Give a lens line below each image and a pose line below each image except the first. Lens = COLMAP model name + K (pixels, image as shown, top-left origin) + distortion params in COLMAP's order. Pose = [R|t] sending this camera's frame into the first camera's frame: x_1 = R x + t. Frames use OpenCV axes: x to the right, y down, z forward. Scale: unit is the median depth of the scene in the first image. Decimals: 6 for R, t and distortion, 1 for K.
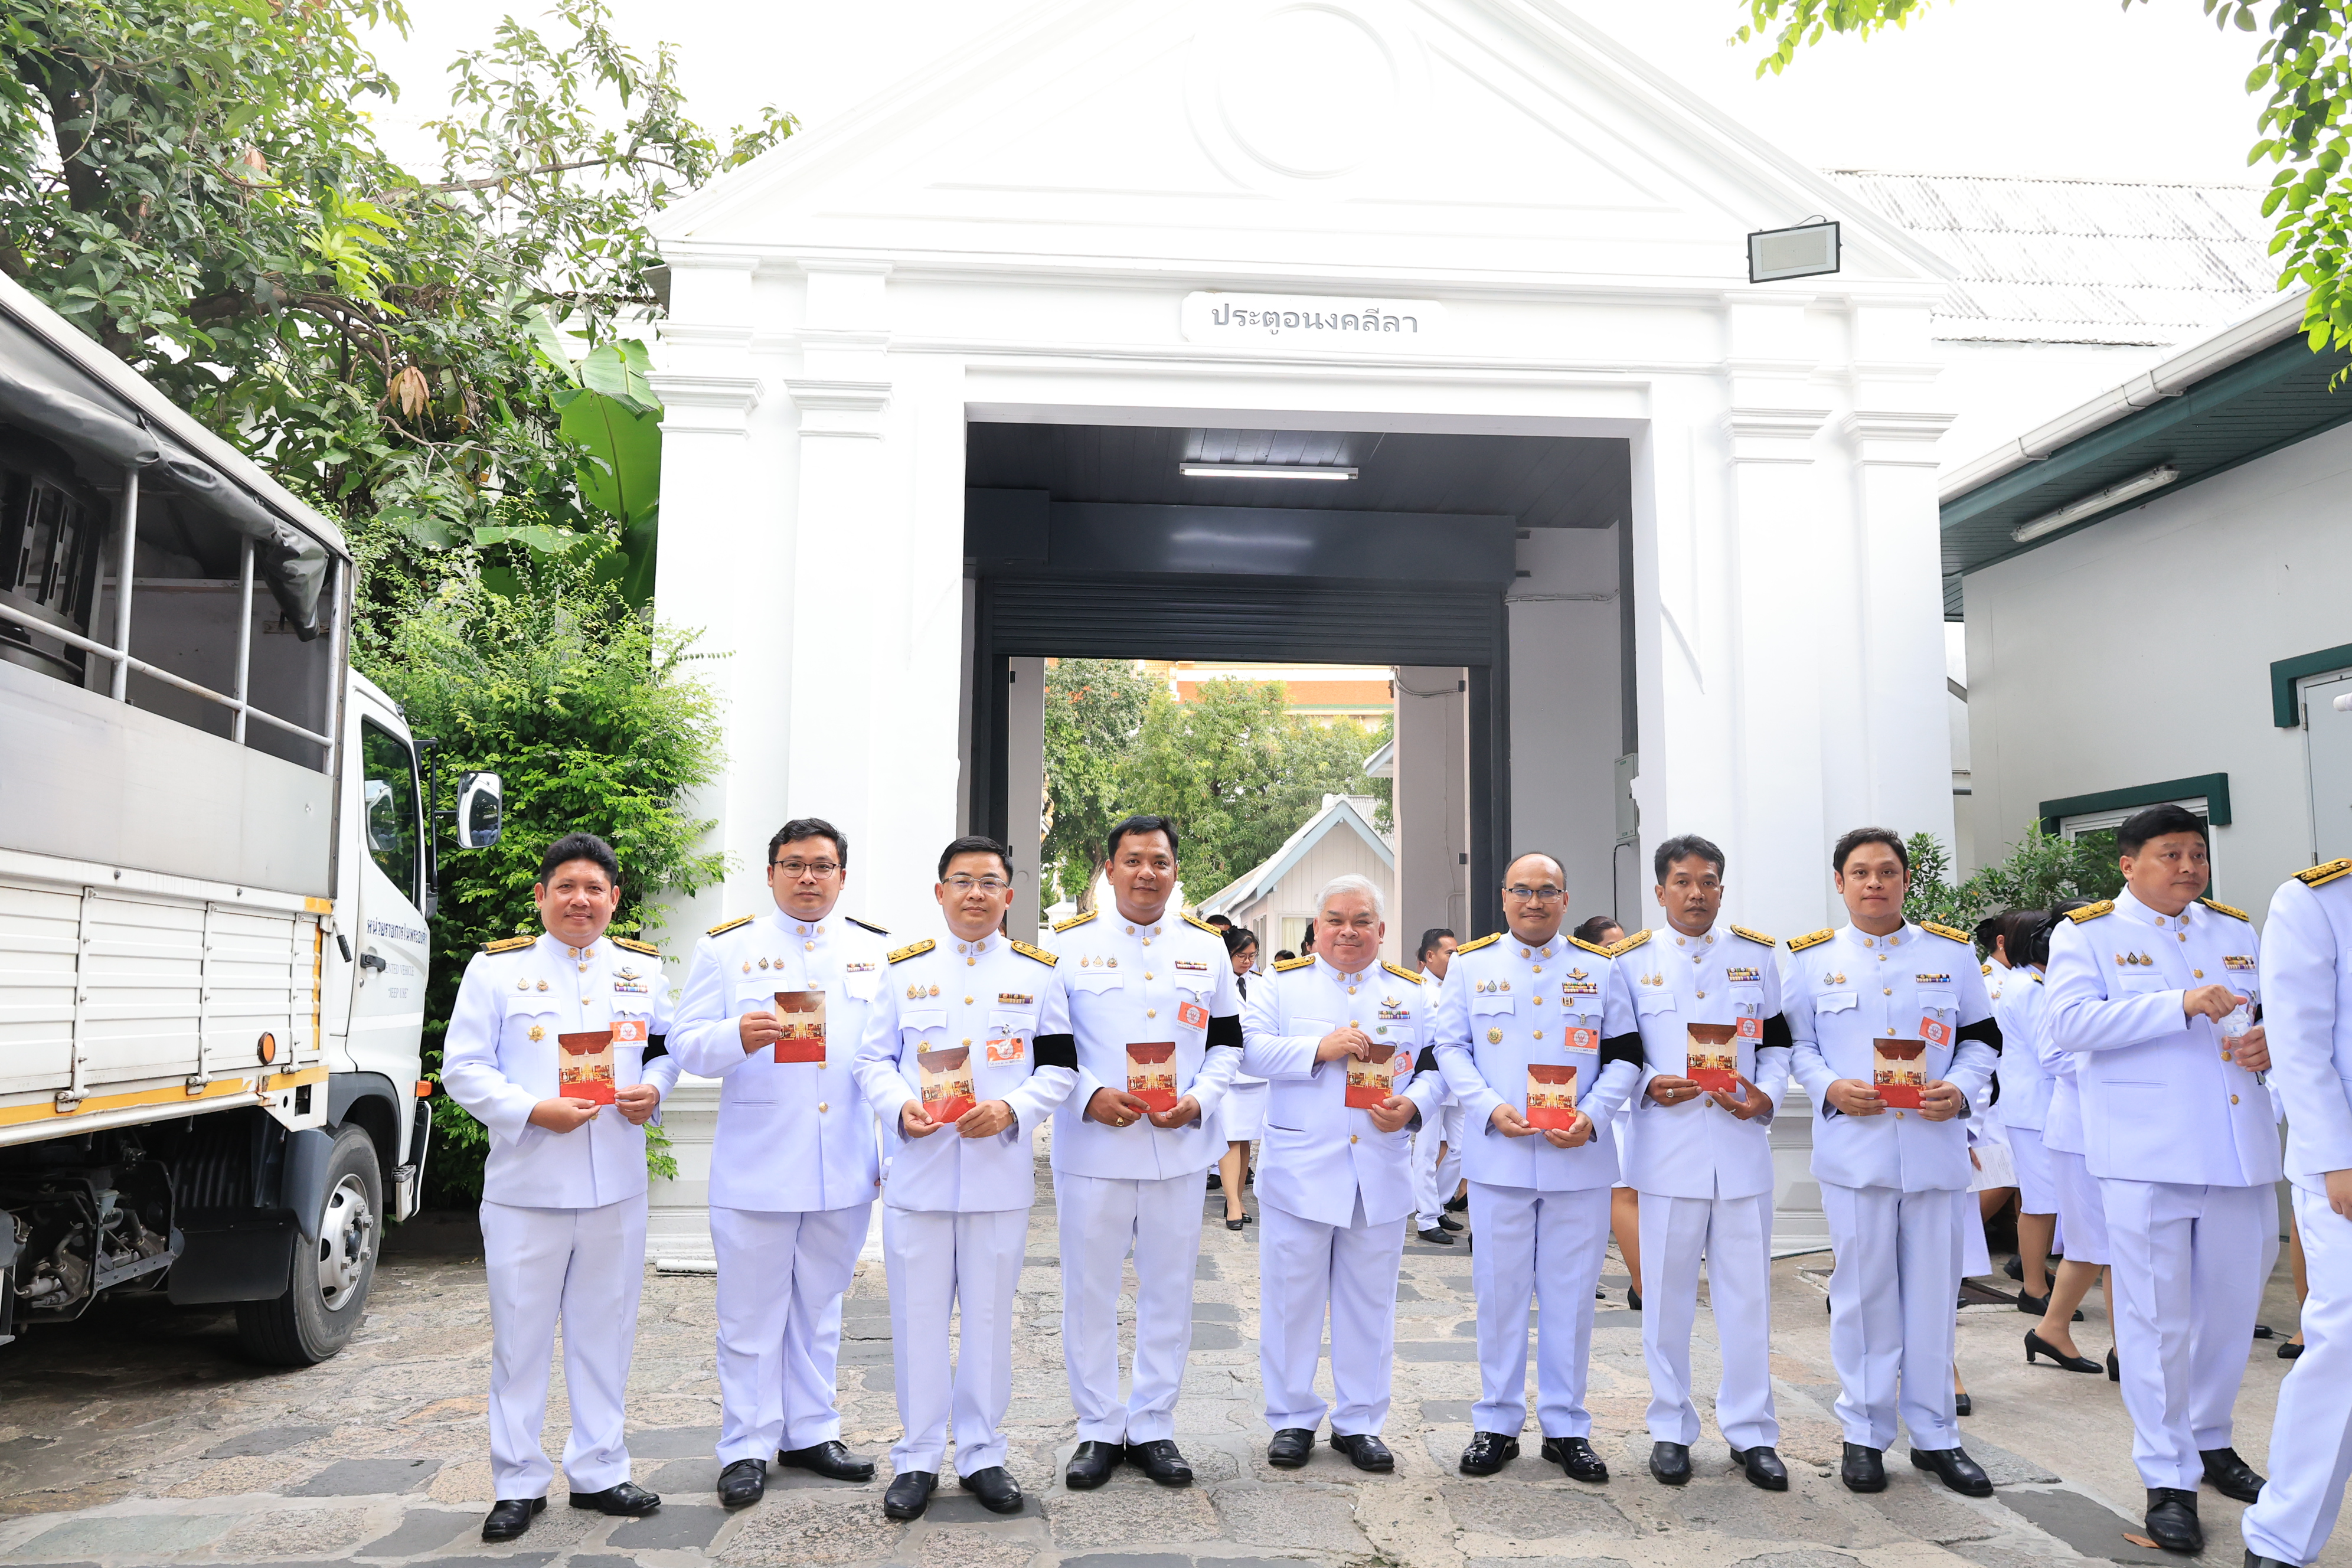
lens RADIAL K [[1713.3, 0, 1177.1], [0, 1713.3, 789.5], [0, 0, 1]] dist [0.000314, 0.003380]
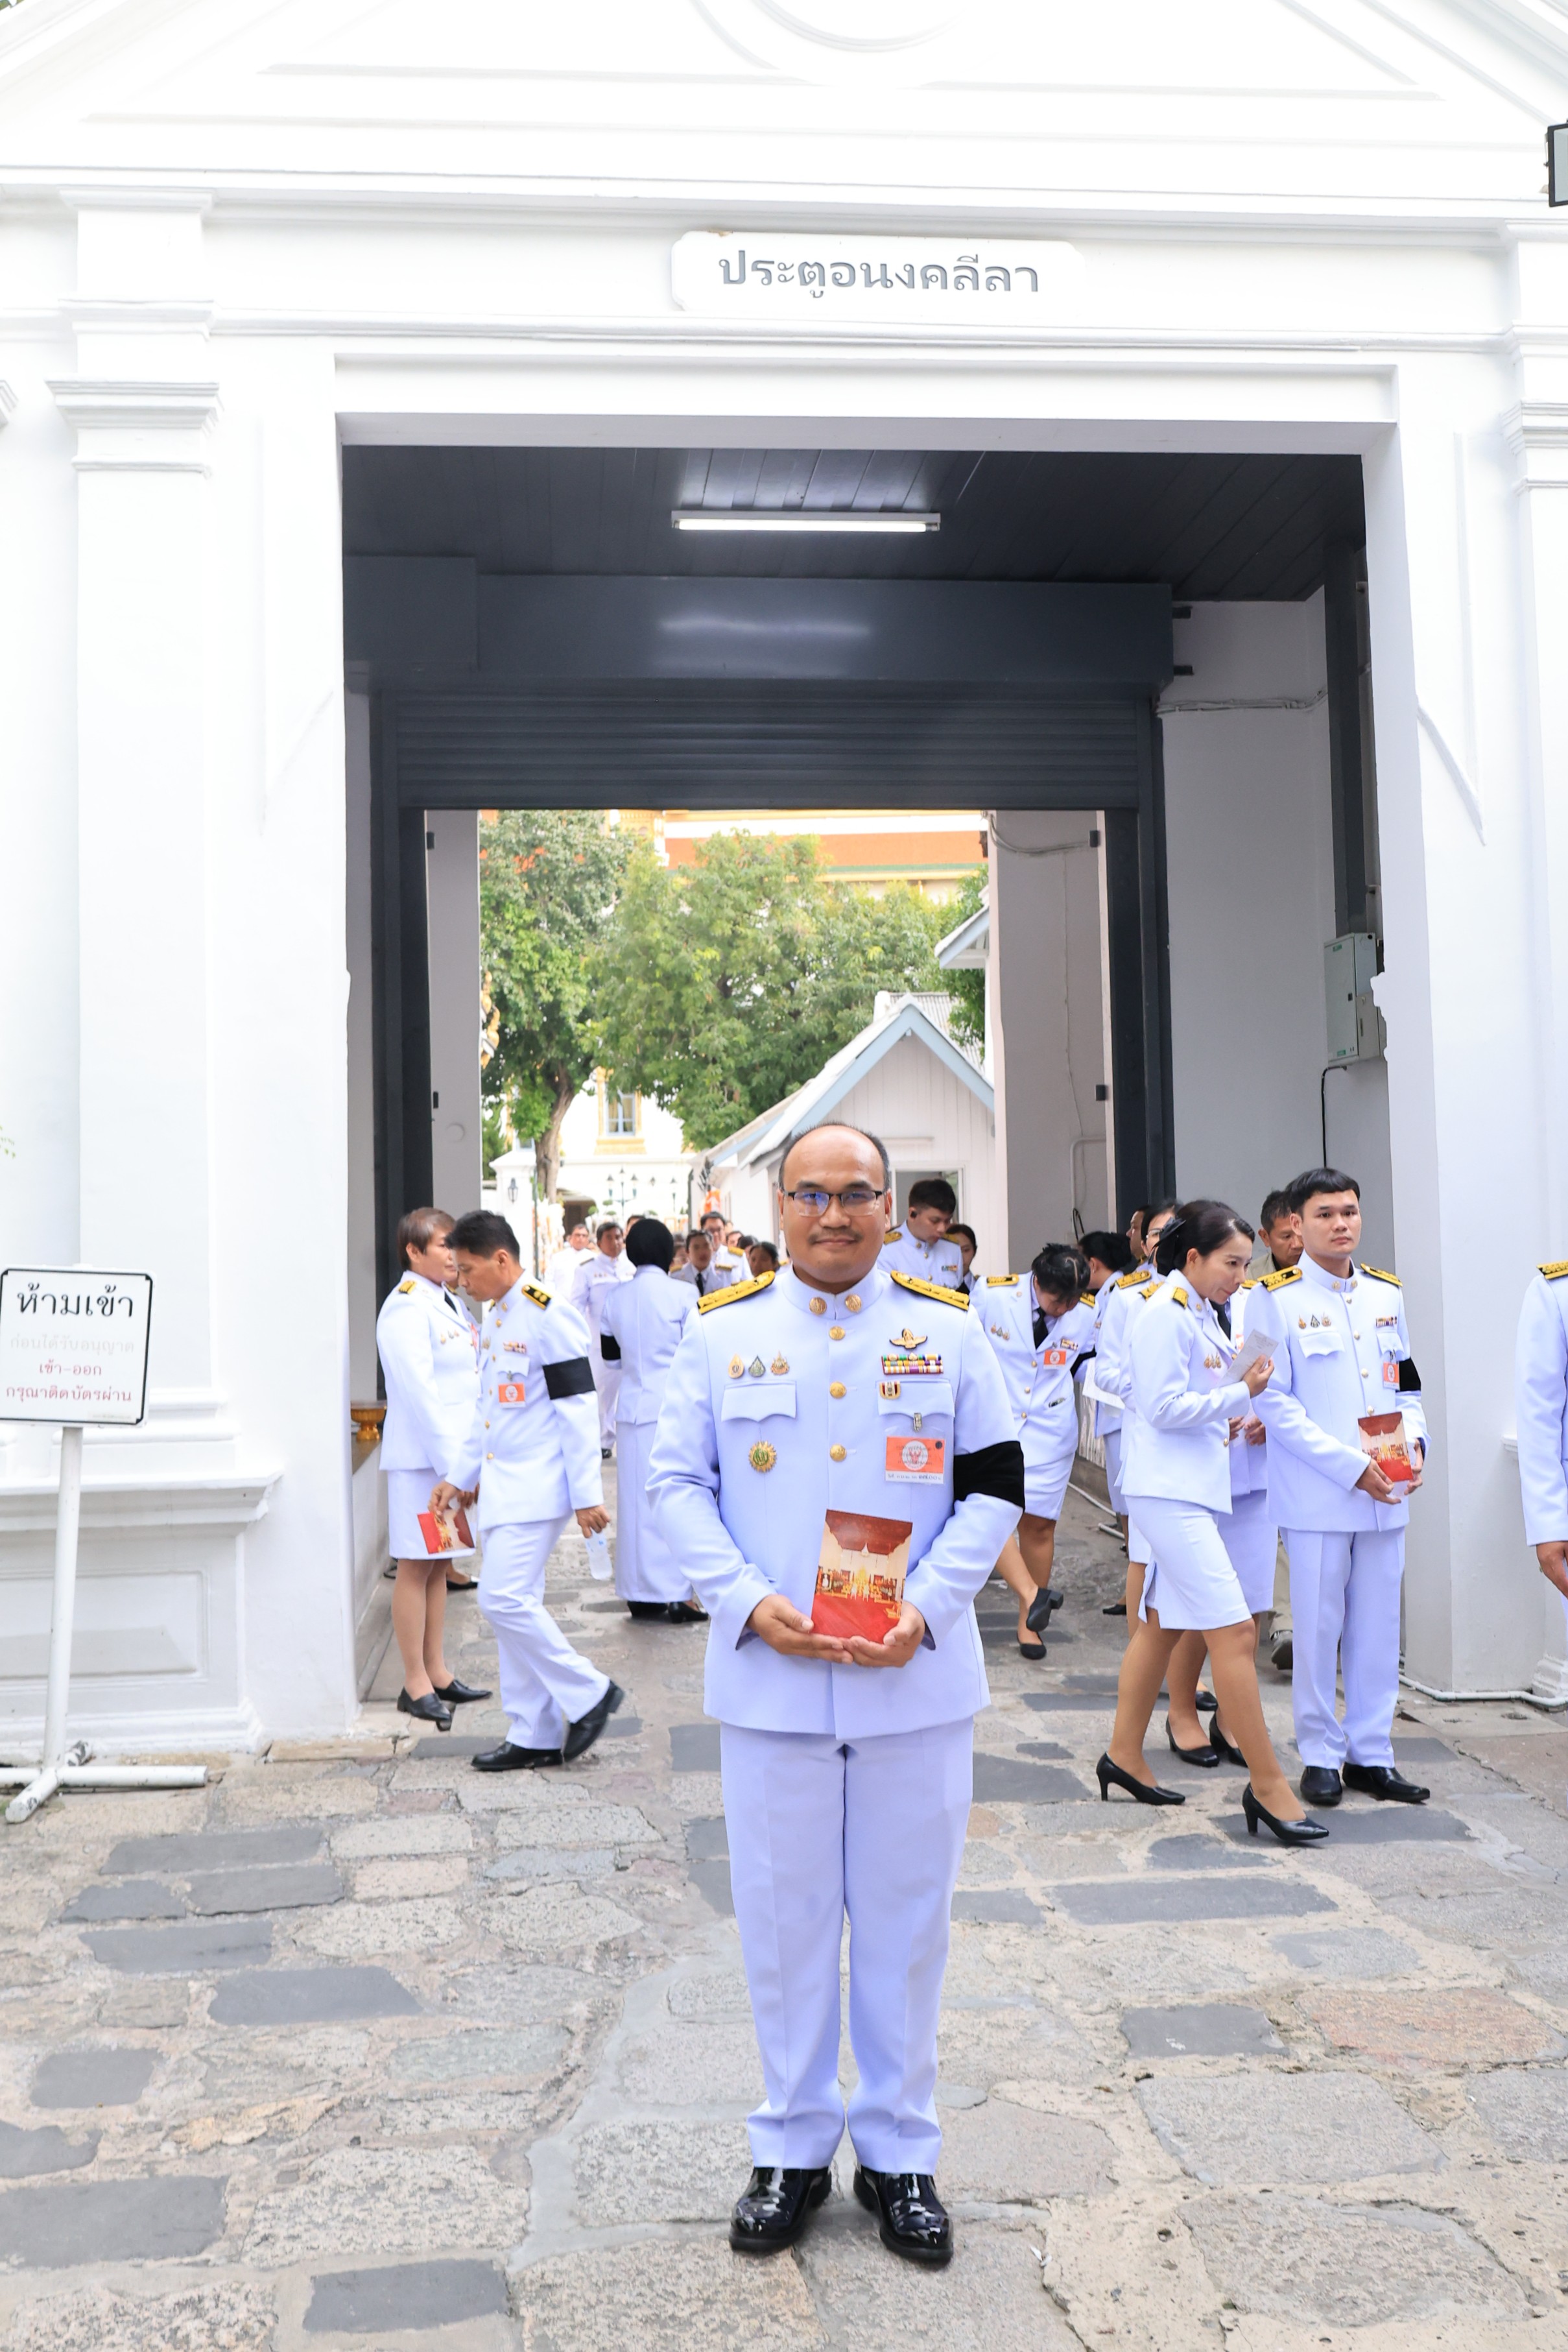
lens RADIAL K [[2335.7, 0, 745.9], [0, 2335.7, 1111.6], [0, 0, 1]] dist [0.007113, 0.016327]
pose [[0.999115, -0.027327, 0.031982, -0.006336], [0.025556, 0.998184, 0.054542, -0.009679], [-0.033415, -0.053676, 0.997999, 0.110074]]
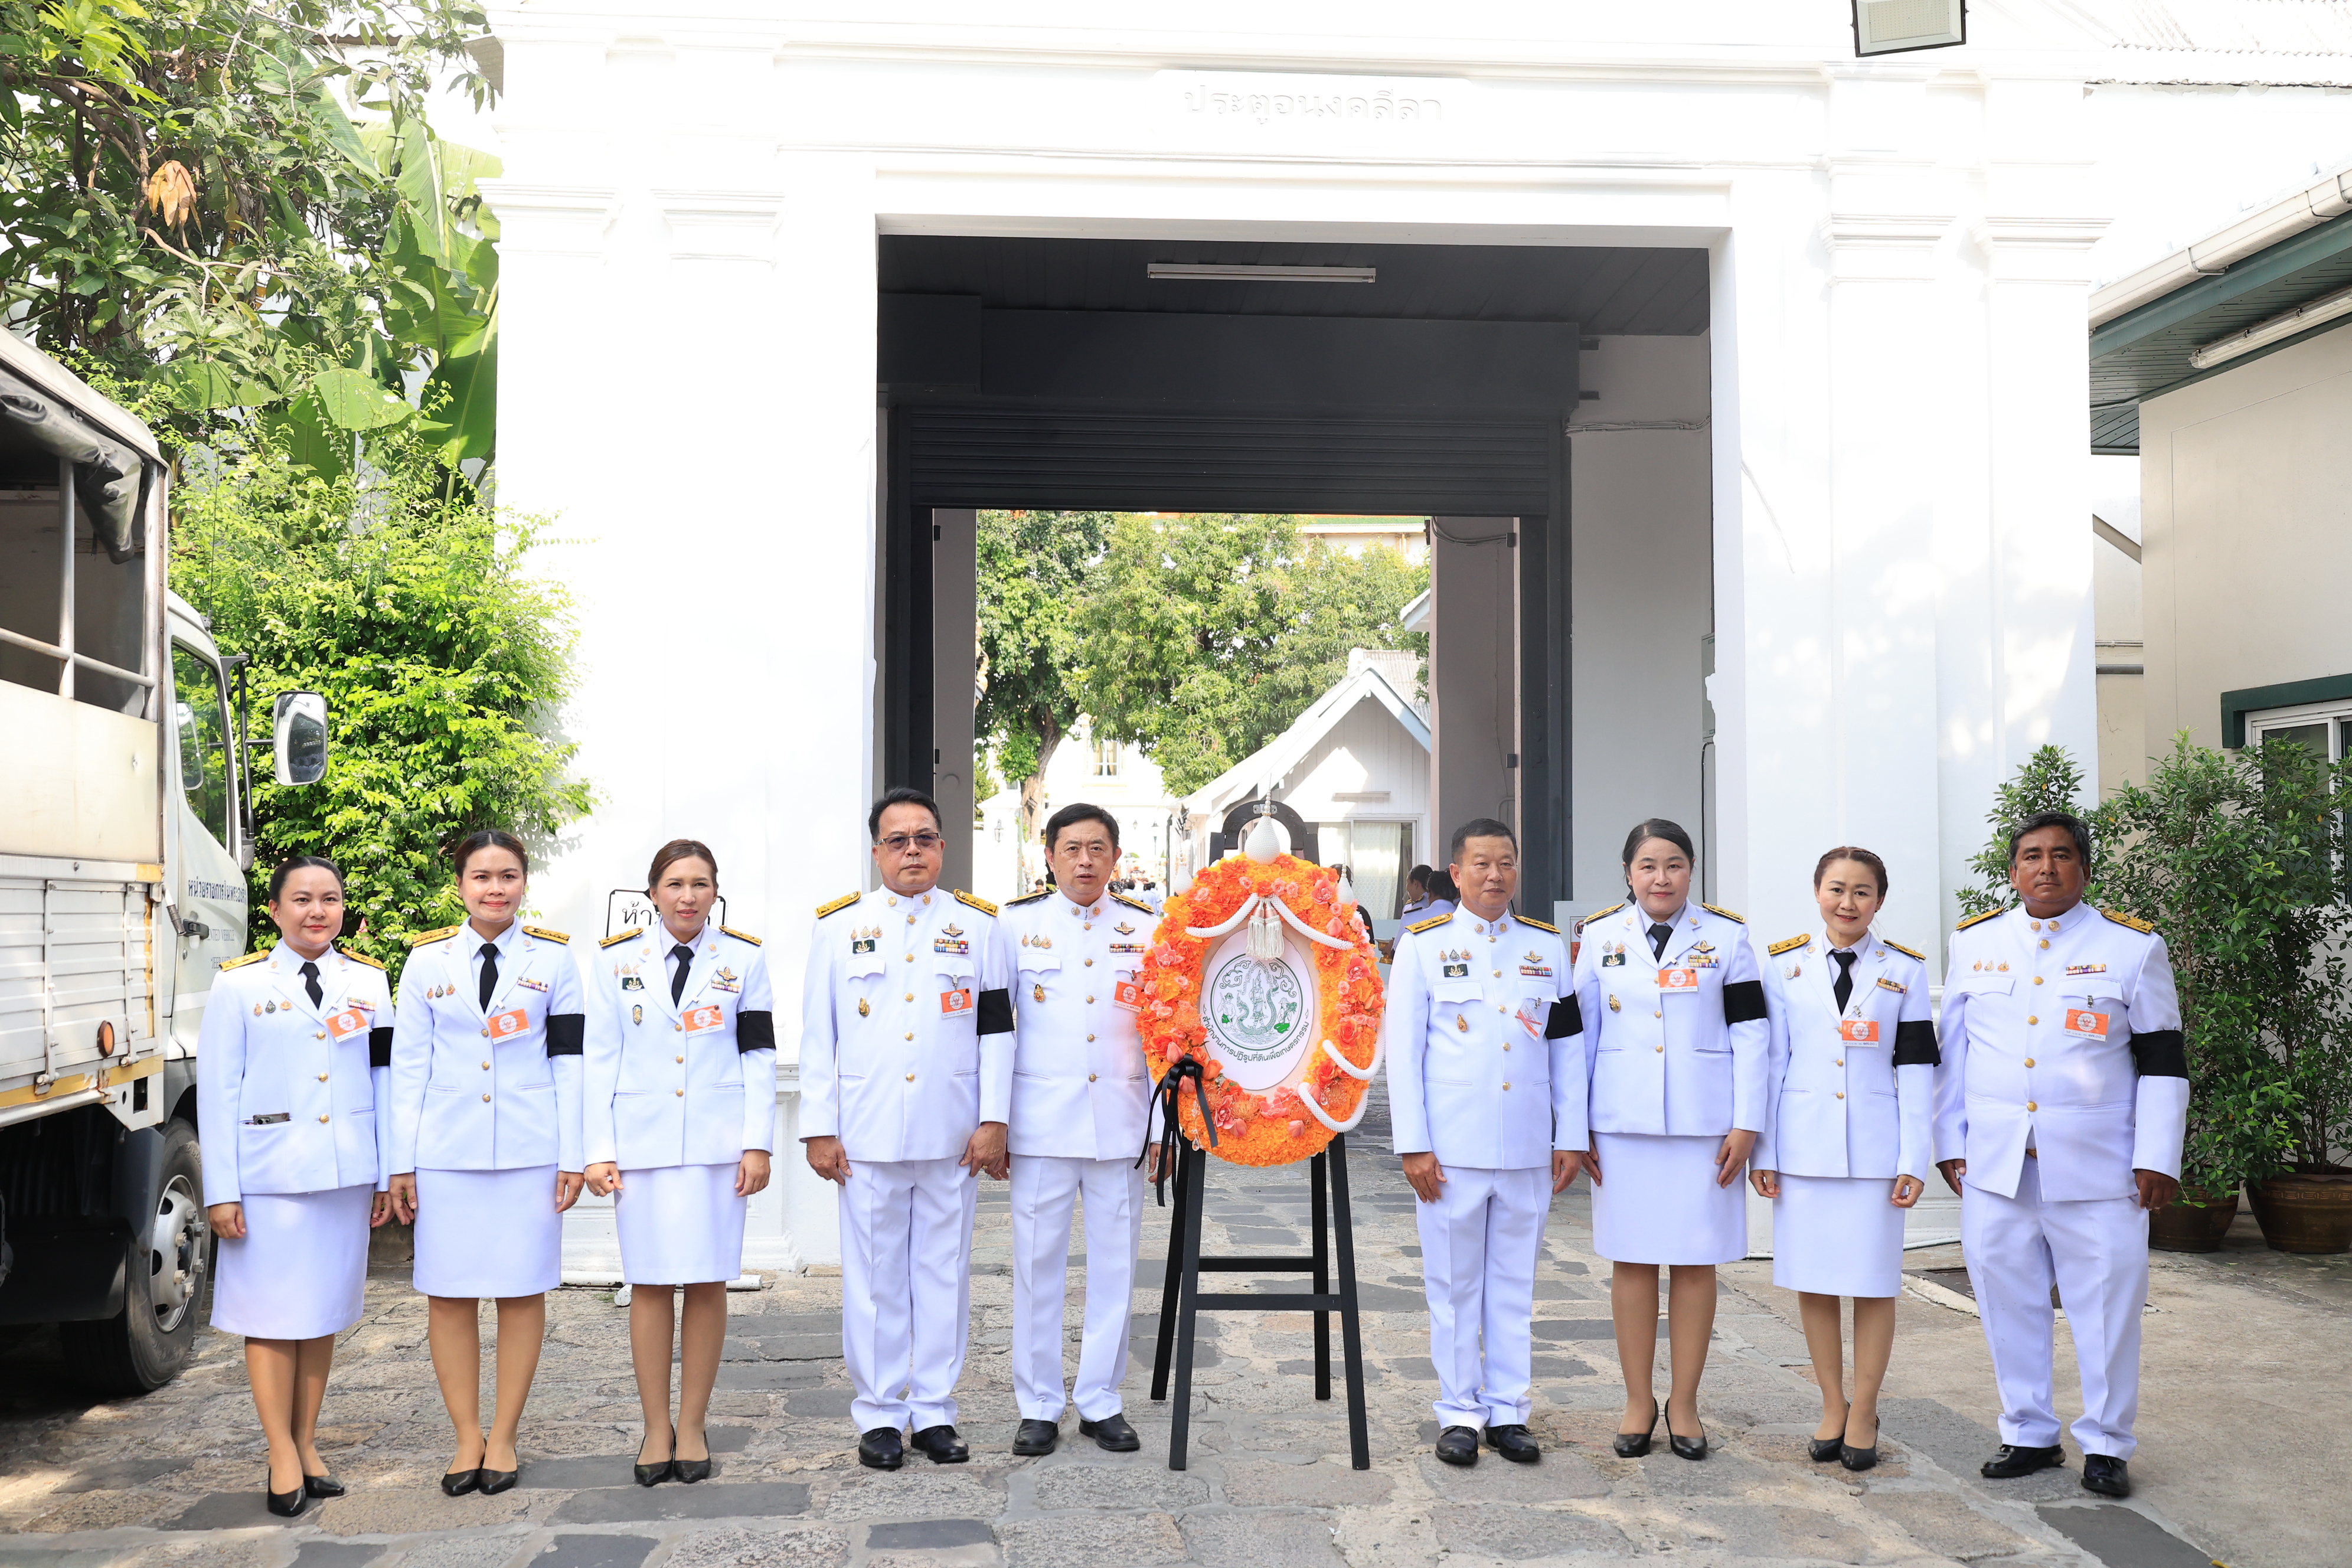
lens RADIAL K [[2347.4, 0, 1175.3], [0, 2347.4, 787.9], [0, 0, 1]] dist [0.003251, 0.010544]
pose [[0.999947, -0.007110, 0.007509, 0.005841], [0.006580, 0.997637, 0.068391, -0.031874], [-0.007977, -0.068338, 0.997630, -0.112398]]
